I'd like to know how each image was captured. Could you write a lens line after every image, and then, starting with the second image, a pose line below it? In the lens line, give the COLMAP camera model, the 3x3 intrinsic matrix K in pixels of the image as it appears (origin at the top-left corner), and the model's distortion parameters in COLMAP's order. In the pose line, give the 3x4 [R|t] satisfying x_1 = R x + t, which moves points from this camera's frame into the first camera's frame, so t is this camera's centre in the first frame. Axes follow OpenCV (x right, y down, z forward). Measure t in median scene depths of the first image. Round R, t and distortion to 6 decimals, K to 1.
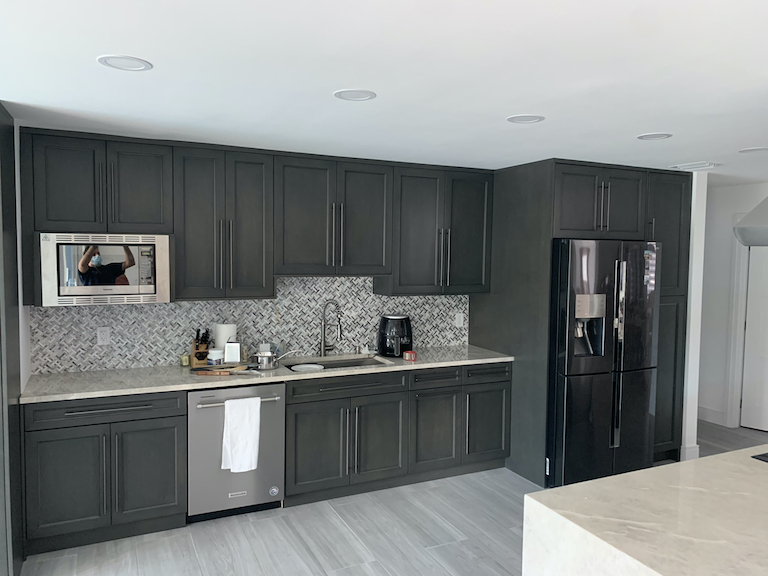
lens RADIAL K [[583.9, 0, 386.2], [0, 583.9, 284.9], [0, 0, 1]] dist [0.051318, -0.067918]
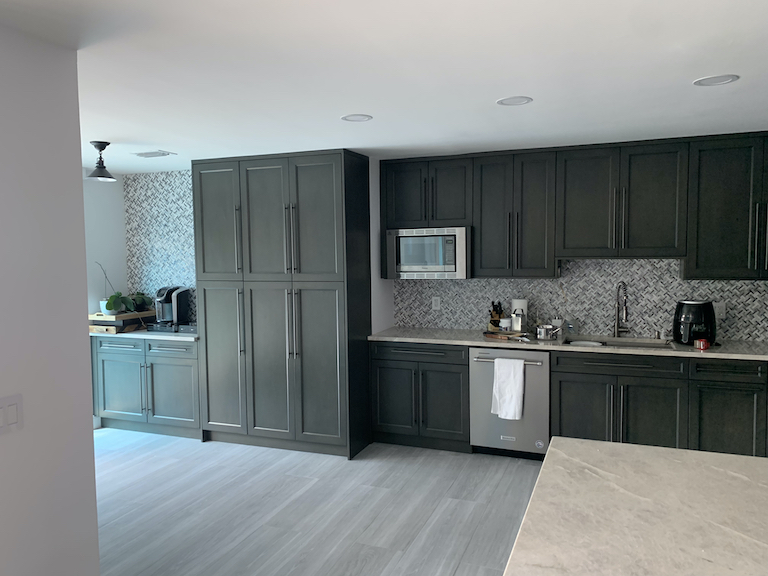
lens RADIAL K [[583.9, 0, 386.2], [0, 583.9, 284.9], [0, 0, 1]] dist [0.051318, -0.067918]
pose [[0.678491, 0.023822, -0.734222, 0.434658], [-0.020864, 0.999696, 0.013155, 0.028969], [0.734312, 0.006393, 0.678782, -0.003551]]
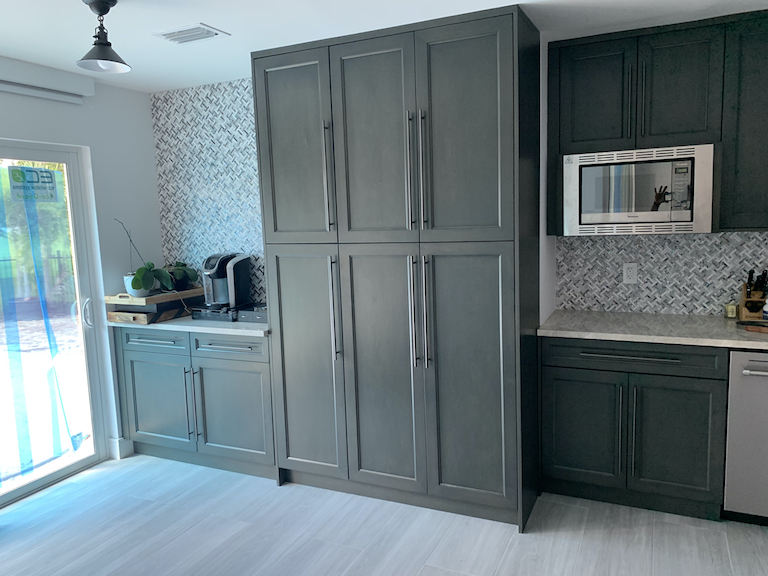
lens RADIAL K [[583.9, 0, 386.2], [0, 583.9, 284.9], [0, 0, 1]] dist [0.051318, -0.067918]
pose [[0.631592, 0.061192, -0.772882, -0.034535], [-0.004159, 0.997133, 0.075549, 0.039585], [0.775290, -0.044502, 0.630036, 0.171634]]
